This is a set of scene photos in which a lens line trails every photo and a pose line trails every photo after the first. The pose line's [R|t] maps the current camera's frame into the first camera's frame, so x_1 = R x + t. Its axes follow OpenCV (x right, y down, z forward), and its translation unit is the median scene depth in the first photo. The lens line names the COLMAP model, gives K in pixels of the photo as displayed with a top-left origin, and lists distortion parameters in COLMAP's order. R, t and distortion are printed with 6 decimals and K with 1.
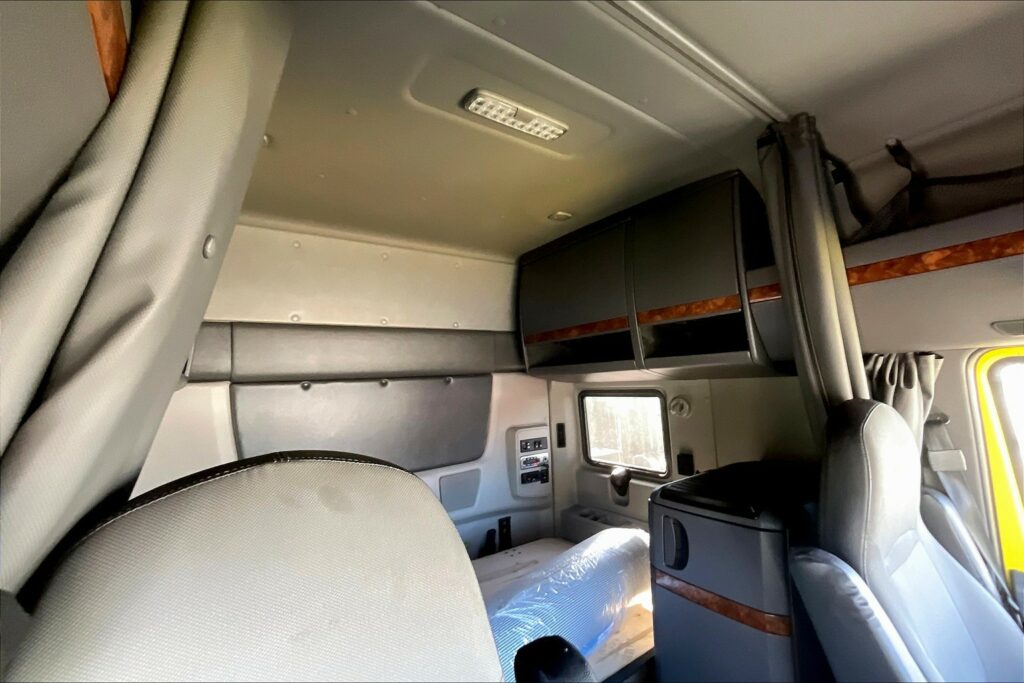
lens RADIAL K [[420.9, 0, 509.2], [0, 420.9, 342.4], [0, 0, 1]] dist [-0.001054, -0.000251]
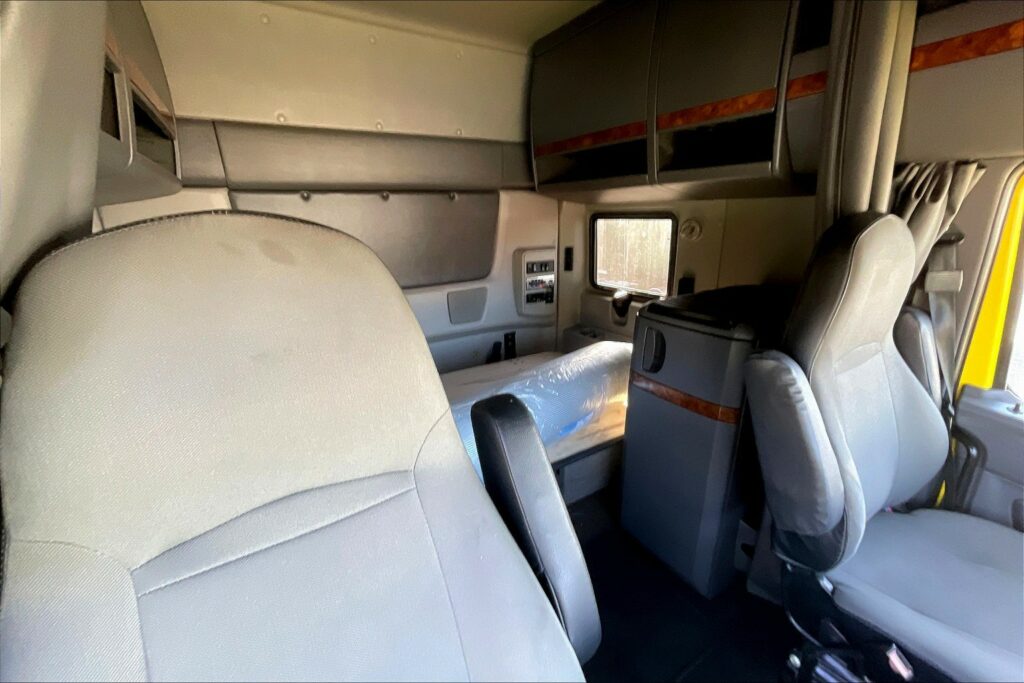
lens RADIAL K [[420.9, 0, 512.2], [0, 420.9, 344.4], [0, 0, 1]] dist [-0.001054, -0.000251]
pose [[0.998206, 0.038120, -0.046180, 0.074929], [-0.017611, 0.923976, 0.382045, 0.050831], [0.057233, -0.380546, 0.922989, -0.015509]]
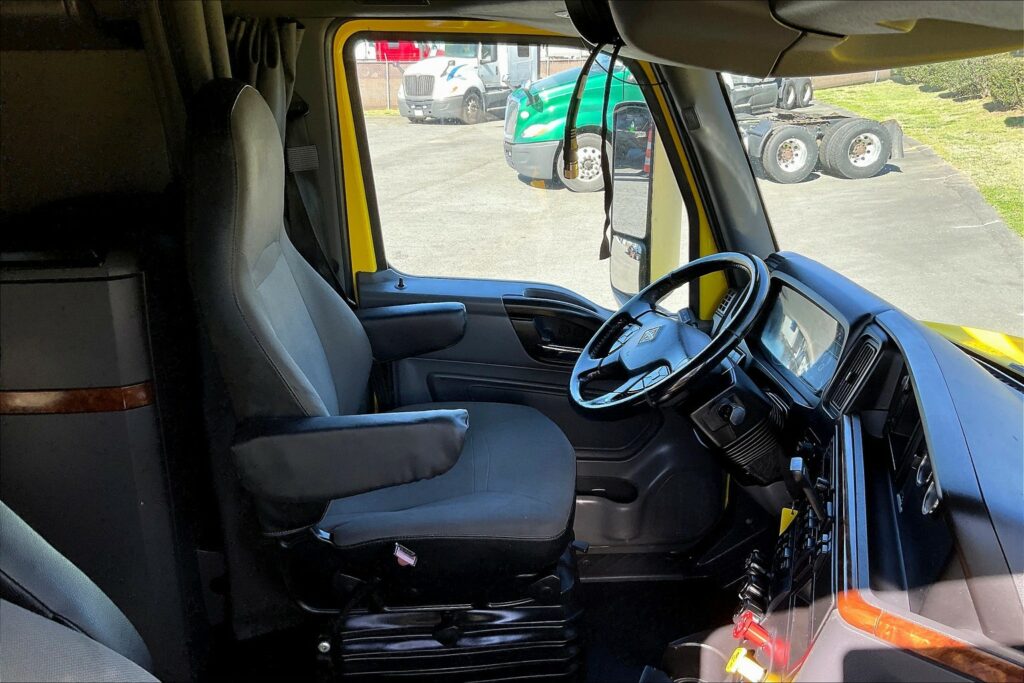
lens RADIAL K [[859.7, 0, 510.8], [0, 859.7, 342.7], [0, 0, 1]] dist [0.084135, -0.137879]
pose [[0.529469, -0.240039, 0.813661, -0.197006], [-0.091534, 0.937369, 0.336098, 0.005454], [-0.843376, -0.252431, 0.474336, -0.211385]]
